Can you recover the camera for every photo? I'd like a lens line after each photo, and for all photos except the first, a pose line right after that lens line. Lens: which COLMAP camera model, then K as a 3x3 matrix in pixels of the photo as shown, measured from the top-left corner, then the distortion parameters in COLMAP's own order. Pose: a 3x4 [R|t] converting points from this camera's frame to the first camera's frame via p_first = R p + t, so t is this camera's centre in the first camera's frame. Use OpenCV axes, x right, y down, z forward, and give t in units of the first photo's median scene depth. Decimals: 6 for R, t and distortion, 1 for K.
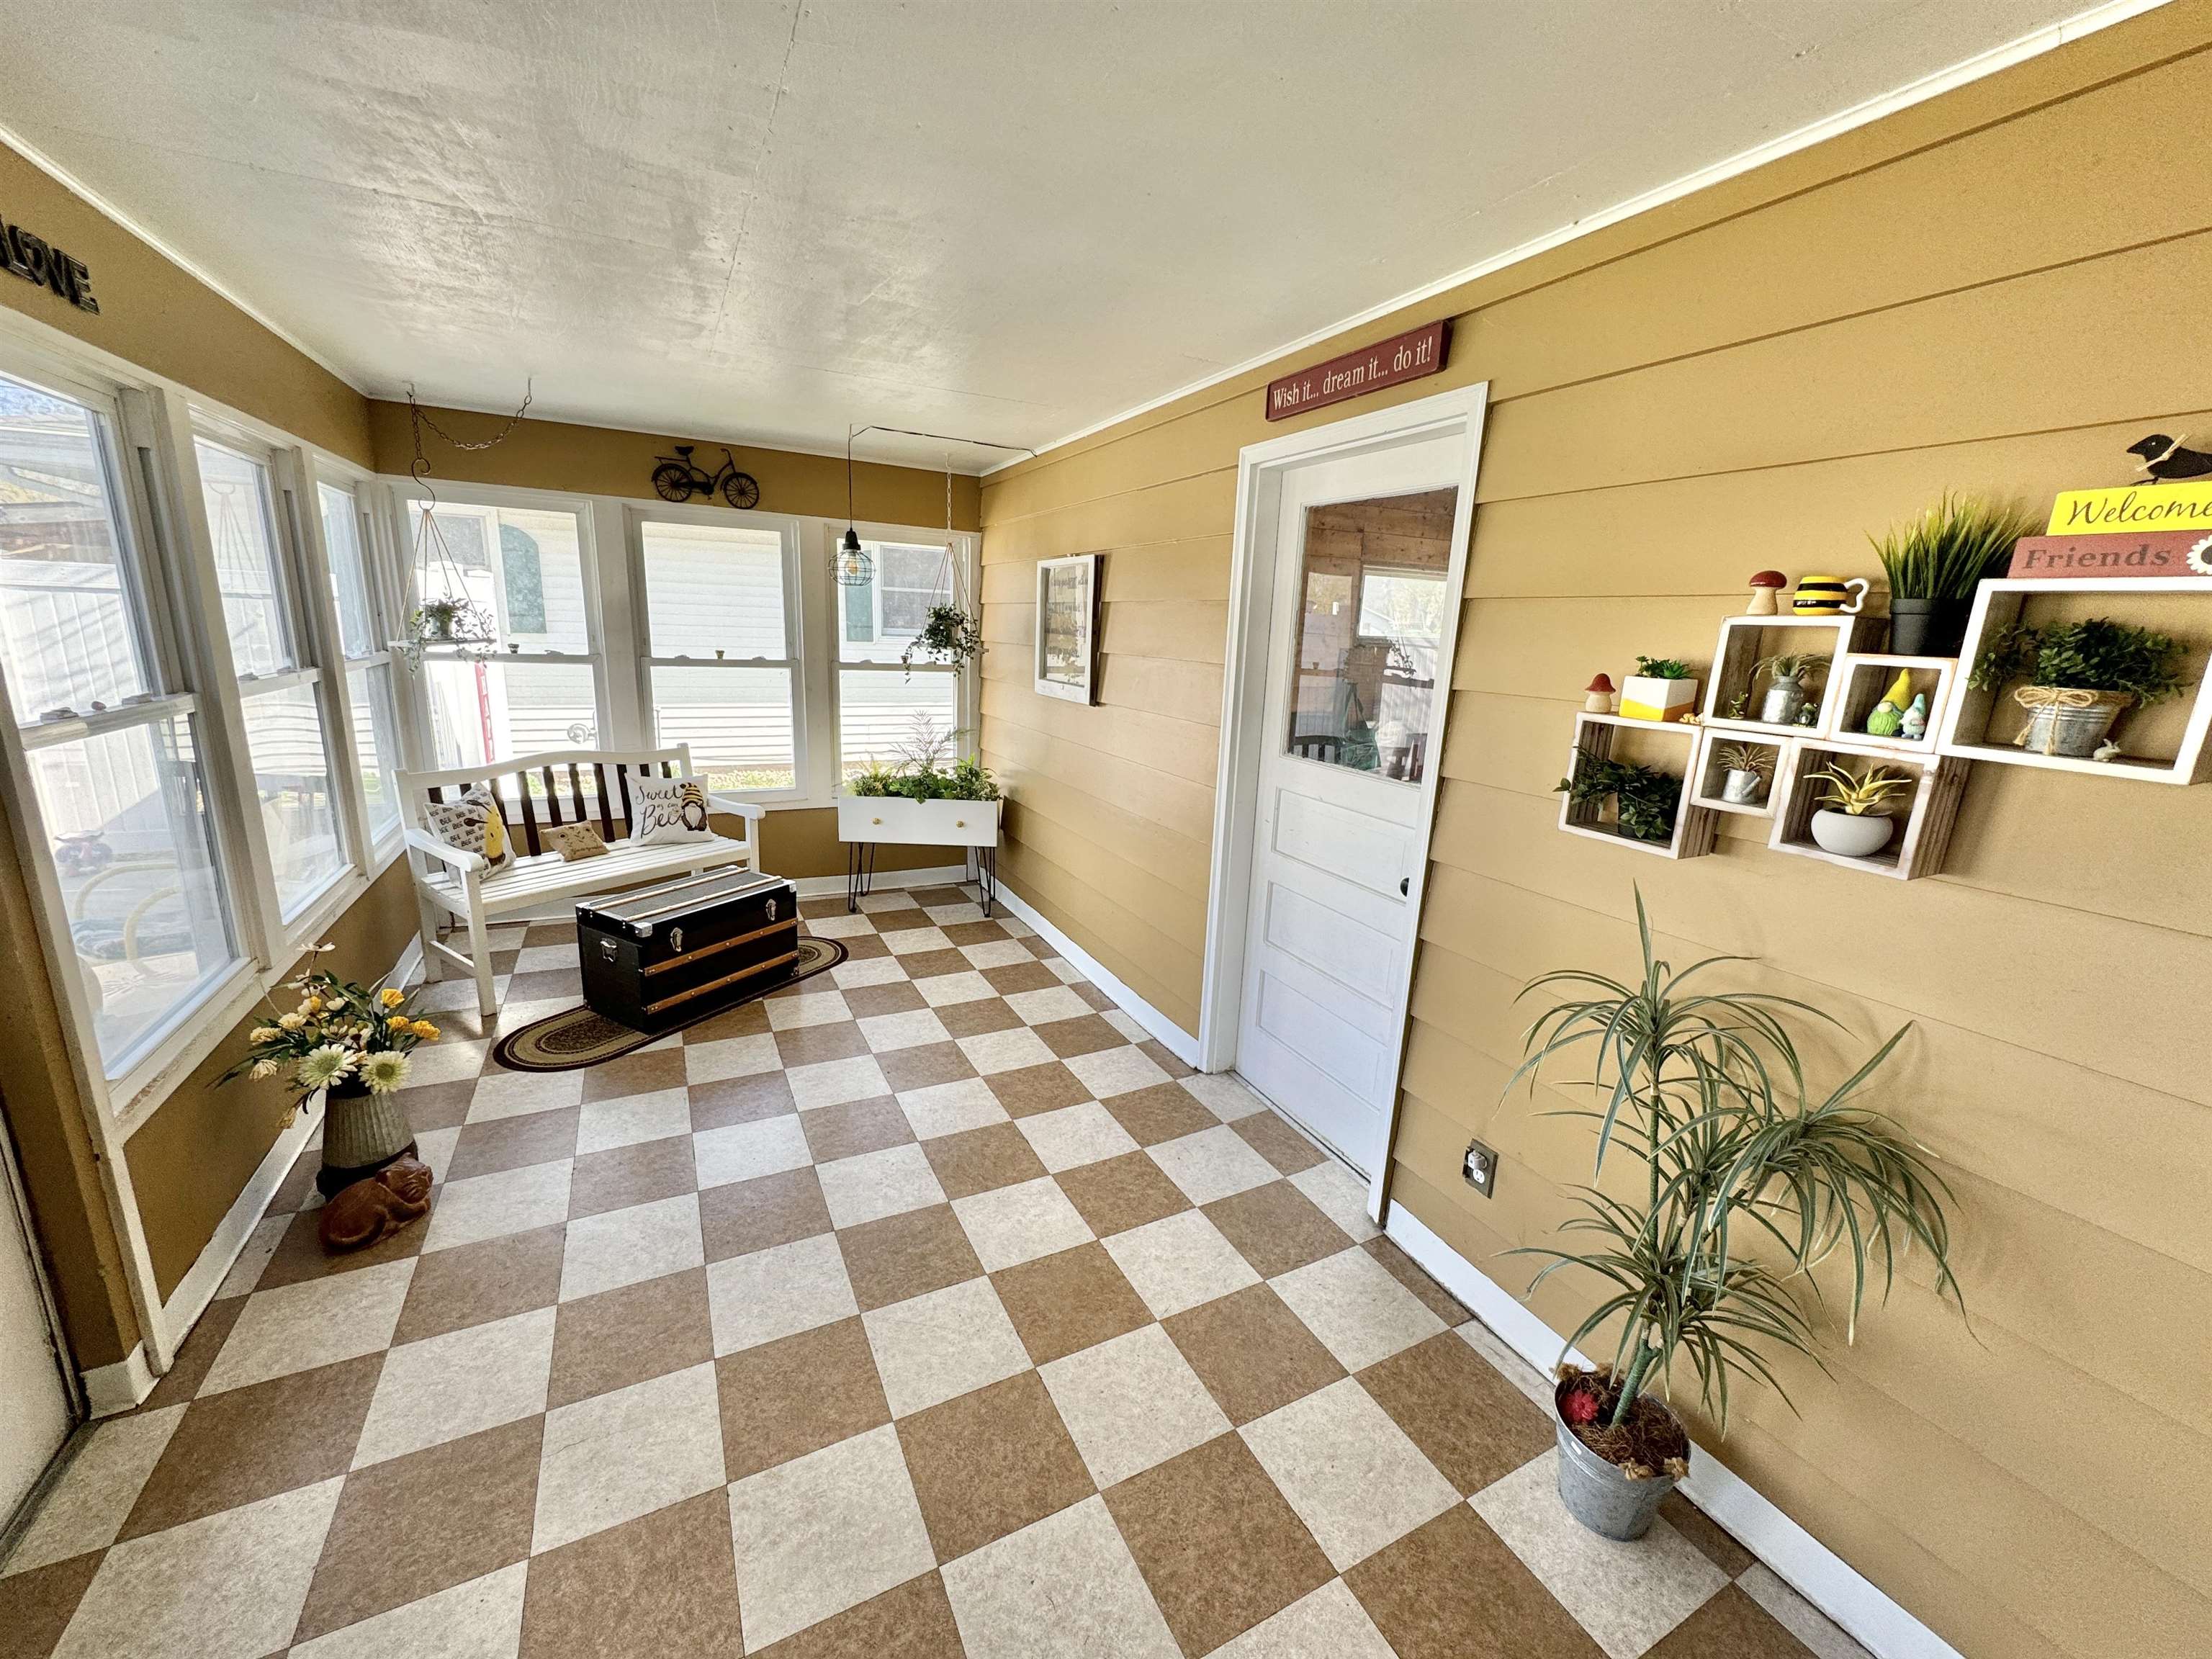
lens RADIAL K [[876.7, 0, 1106.0], [0, 876.7, 828.0], [0, 0, 1]] dist [-0.002197, 0.000105]
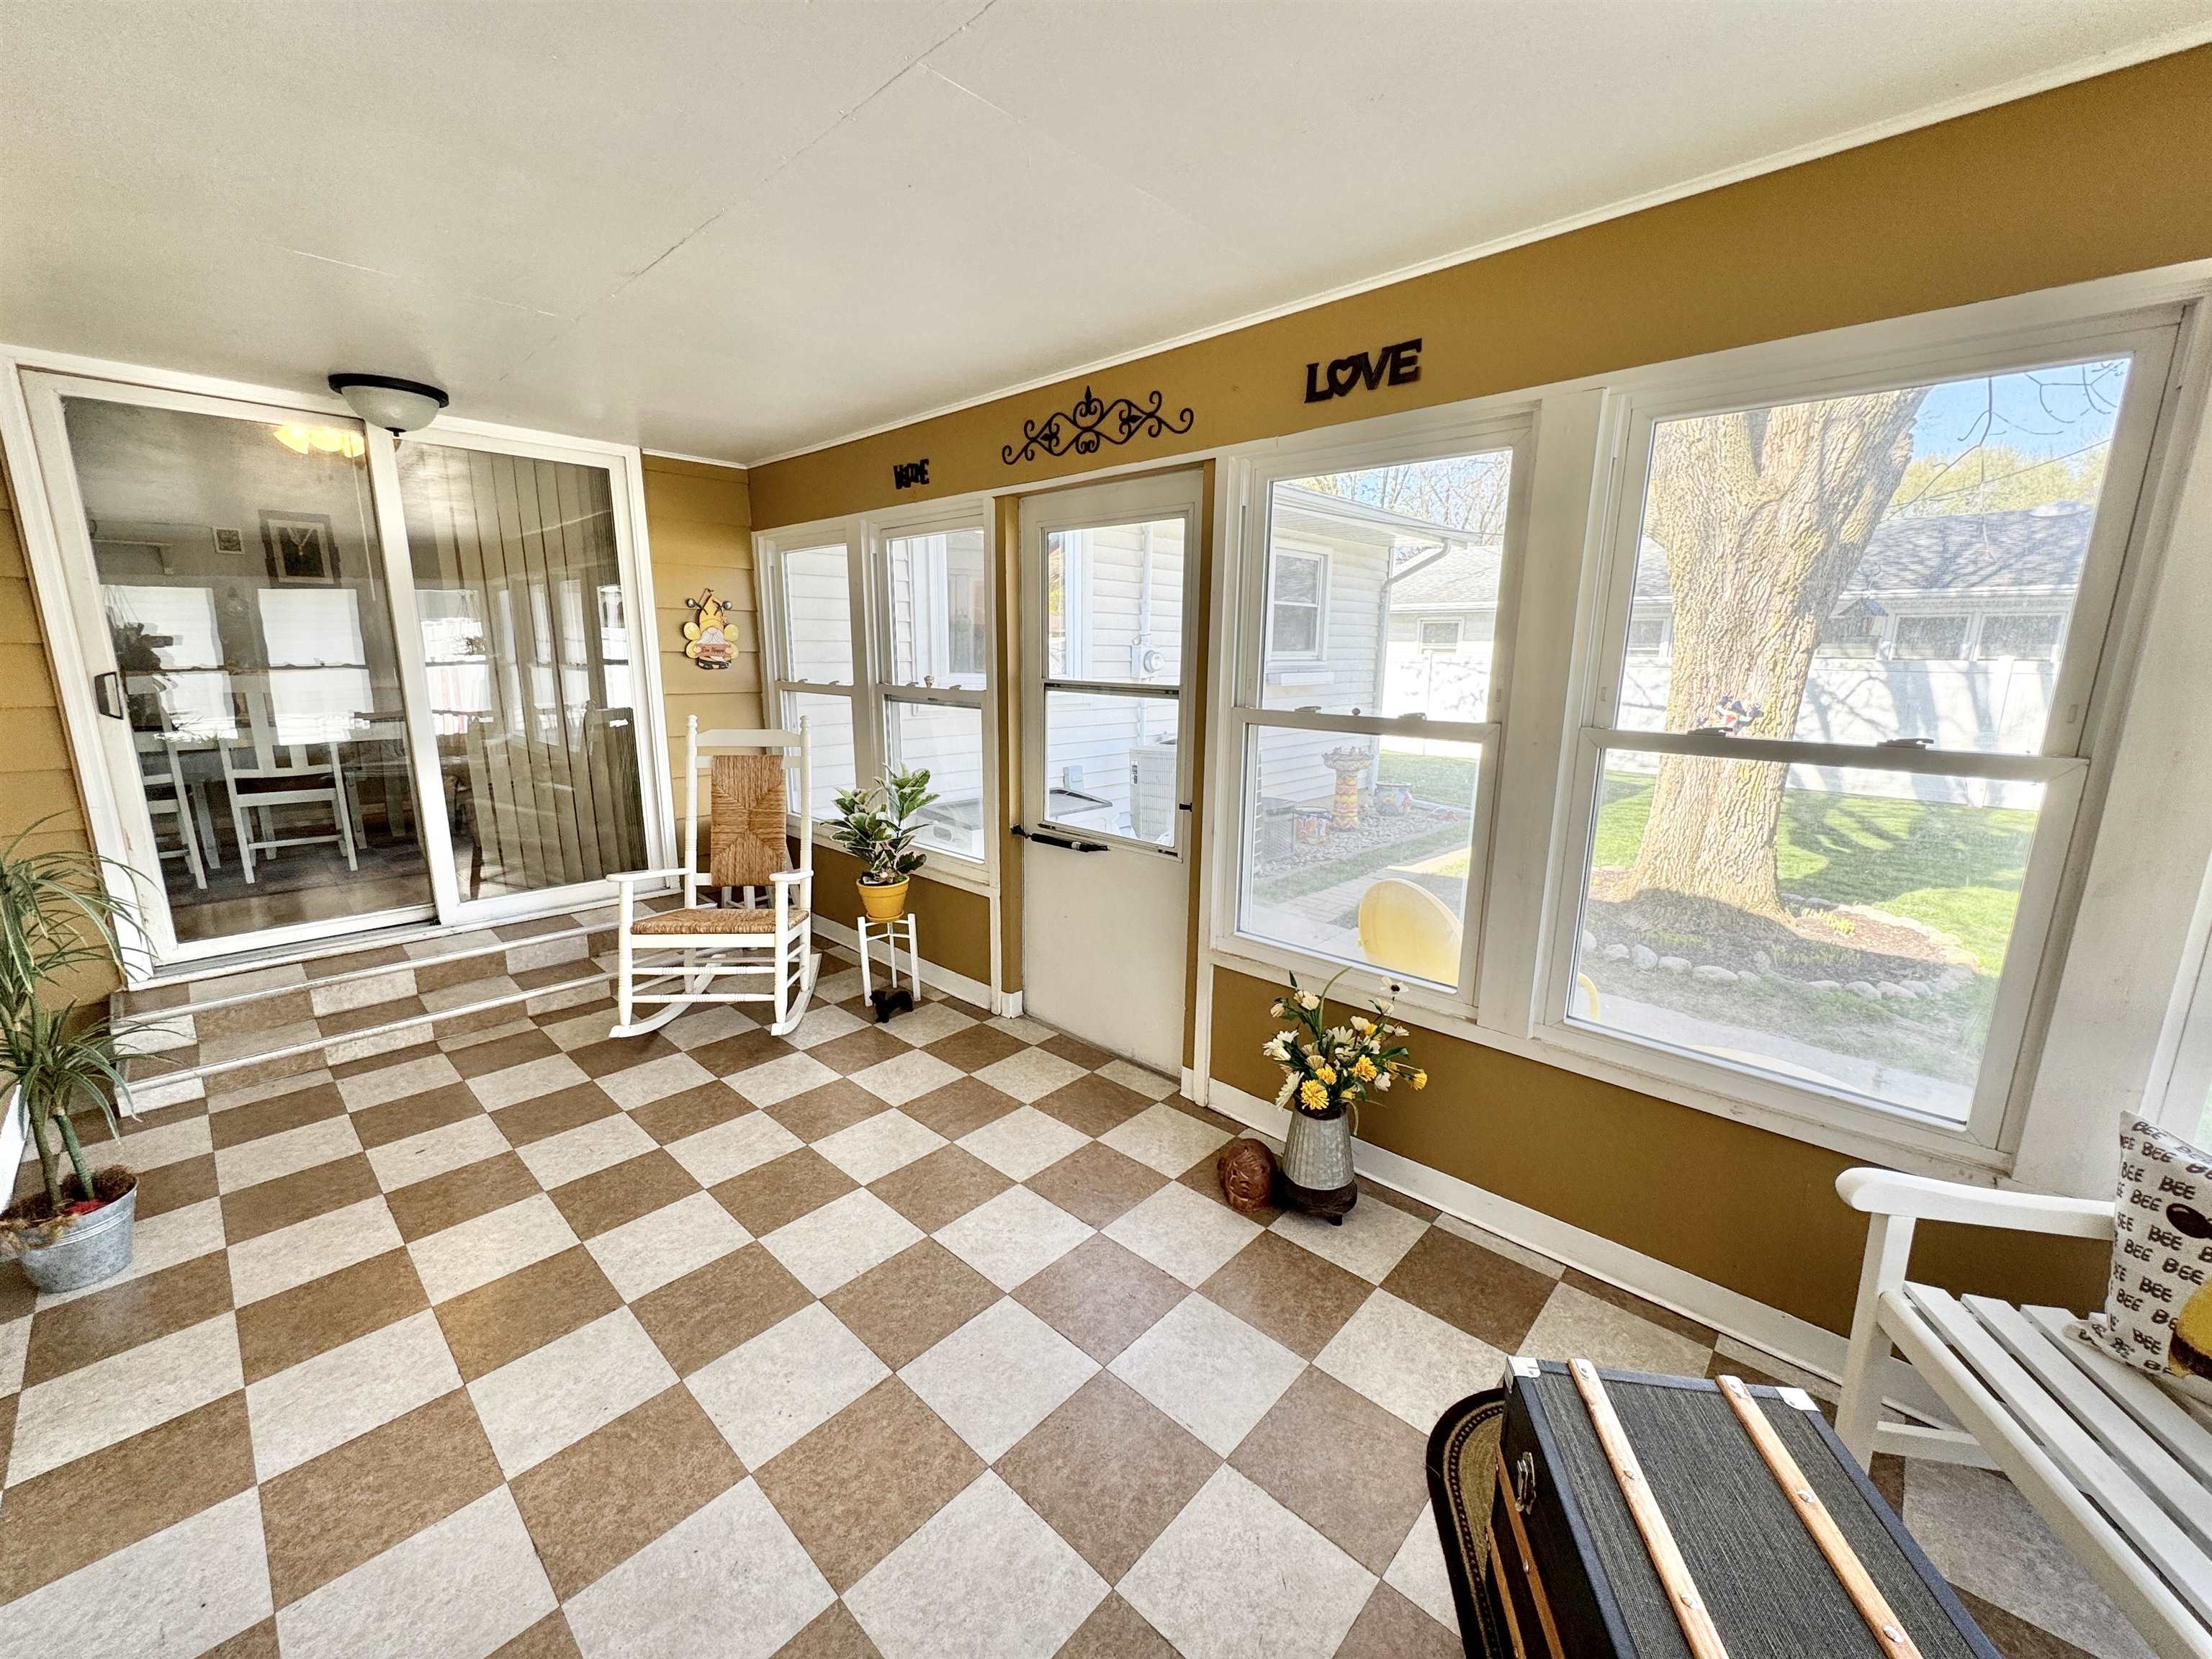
lens RADIAL K [[876.7, 0, 1106.0], [0, 876.7, 828.0], [0, 0, 1]] dist [-0.002197, 0.000105]
pose [[-0.939285, 0.018789, -0.342624, -0.173290], [-0.124099, 0.912311, 0.390241, -0.213766], [0.319912, 0.409066, -0.854588, 0.993948]]
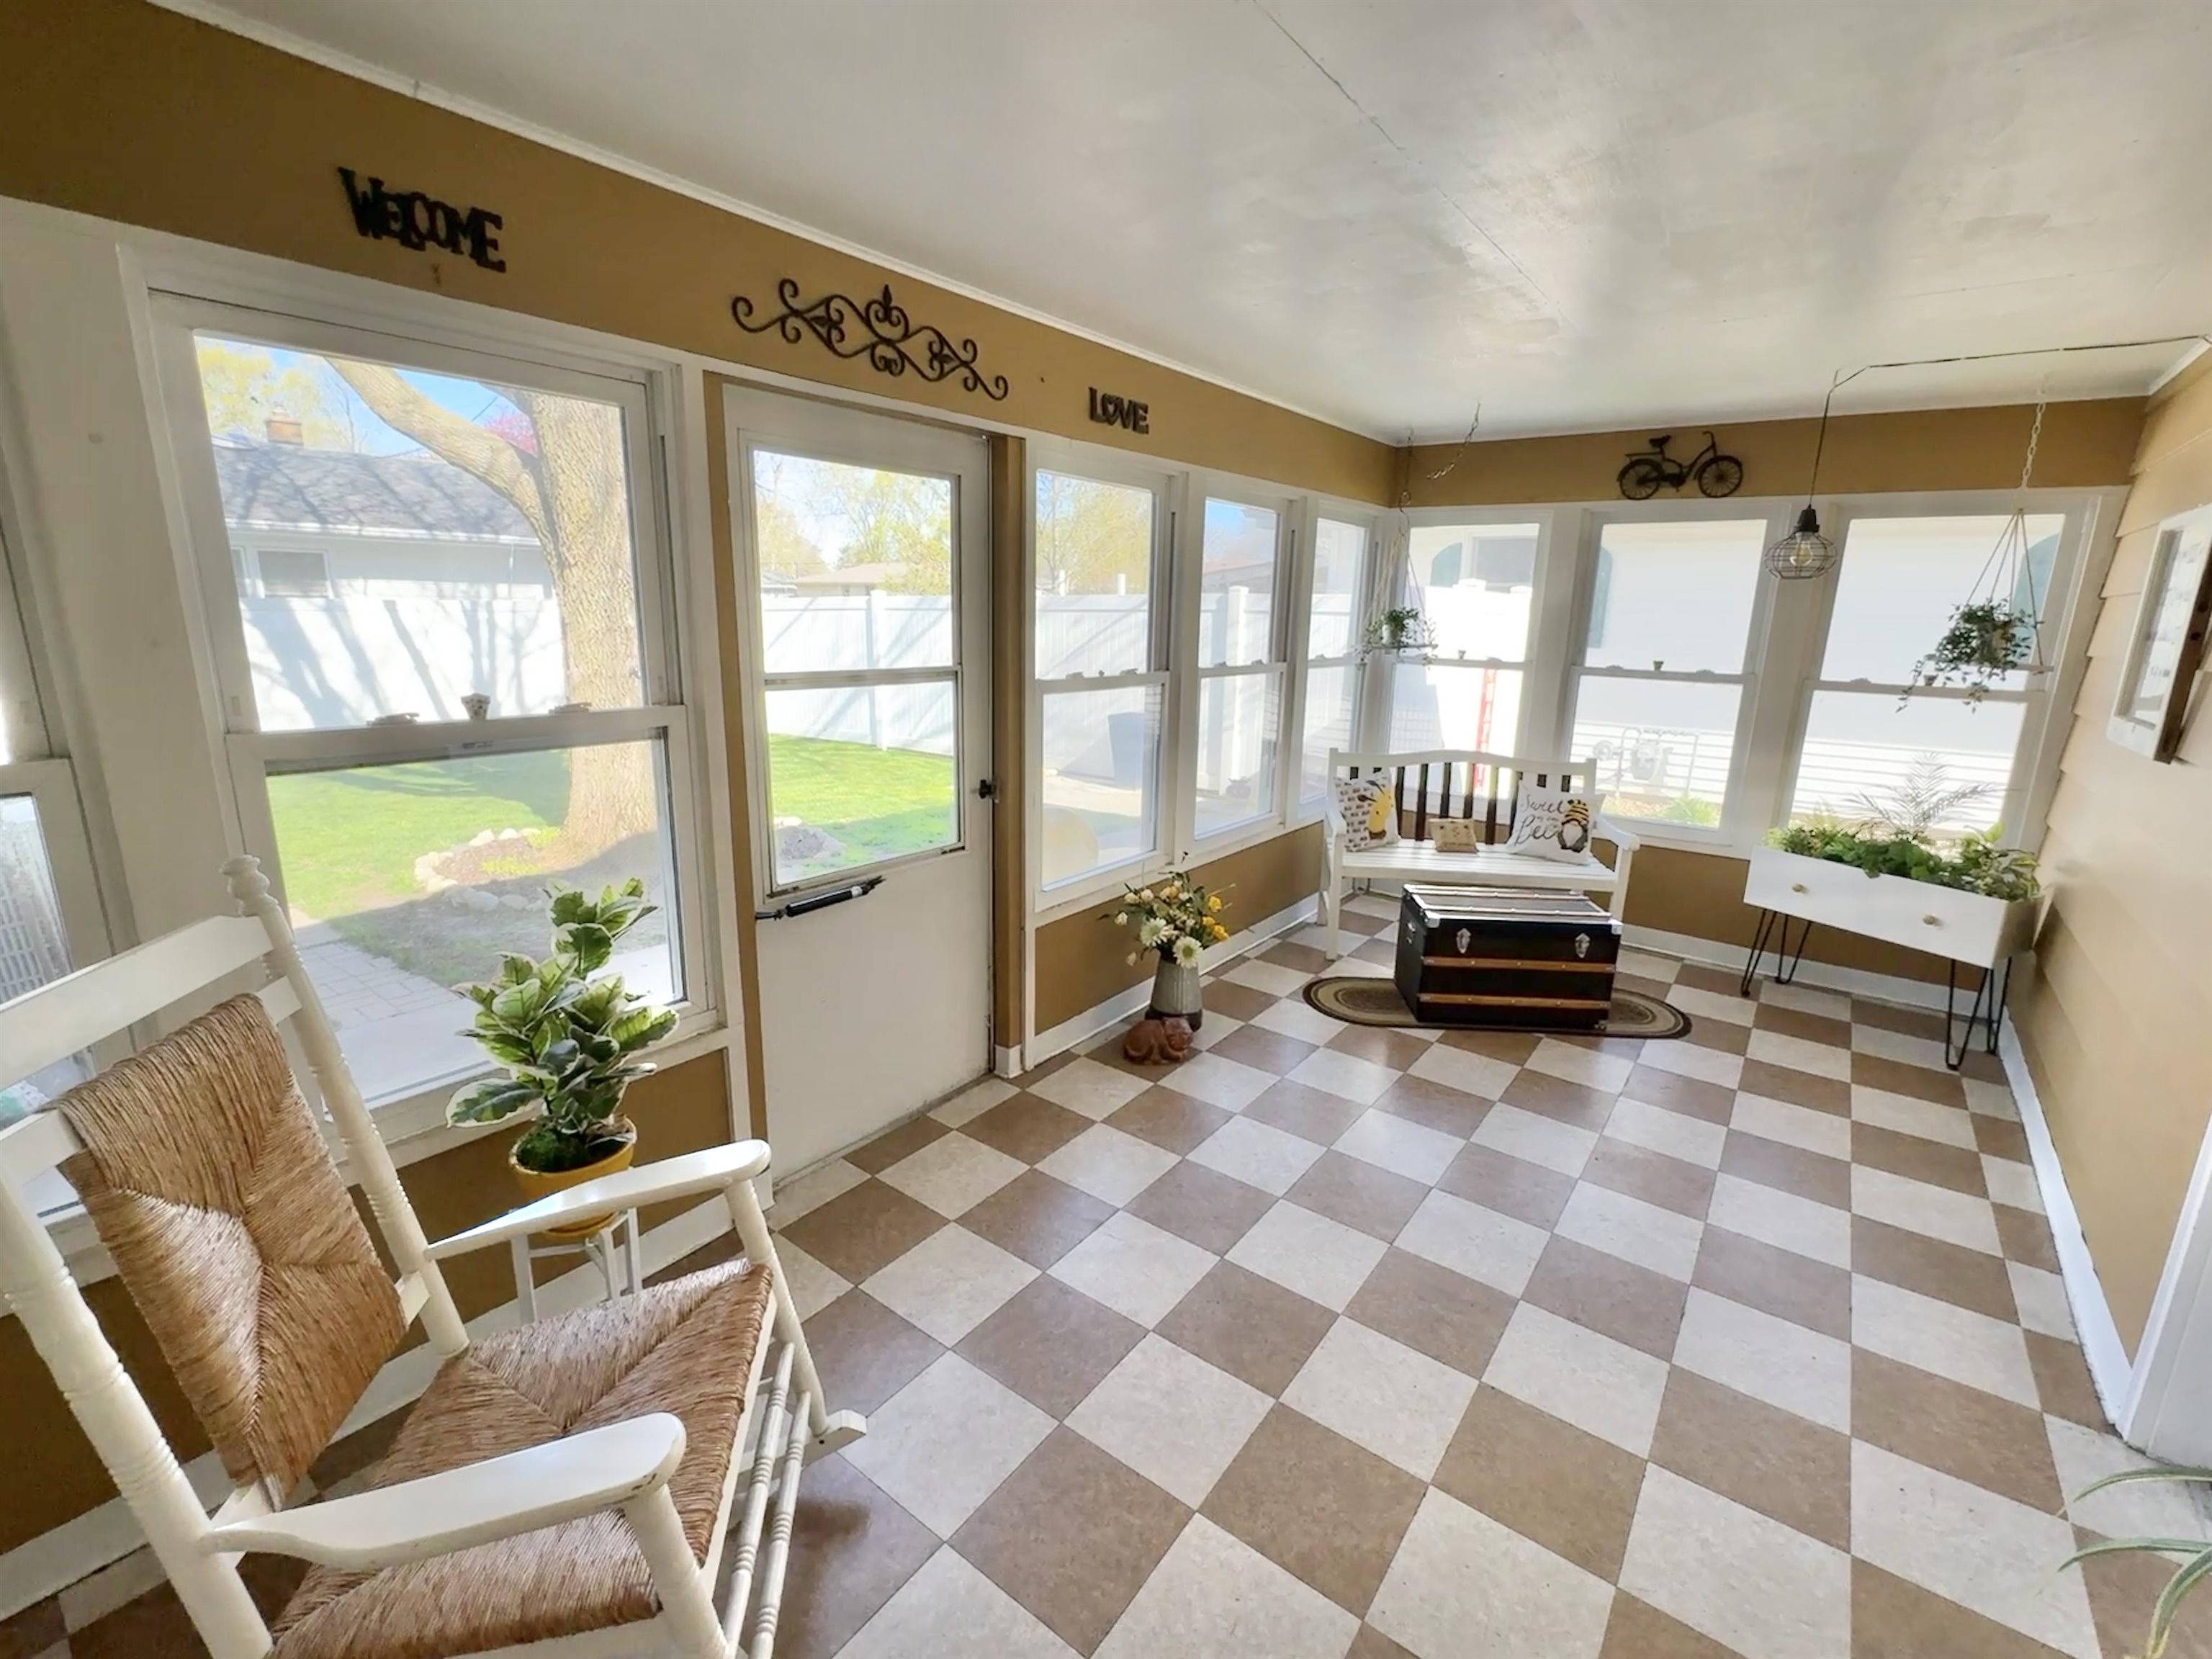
lens RADIAL K [[964.7, 0, 1109.1], [0, 964.7, 829.5], [0, 0, 1]] dist [-0.002139, -0.000366]
pose [[0.433606, 0.171632, -0.884606, 0.248671], [-0.207479, 0.974333, 0.087341, -0.007453], [0.876891, 0.145665, 0.458087, 0.106723]]
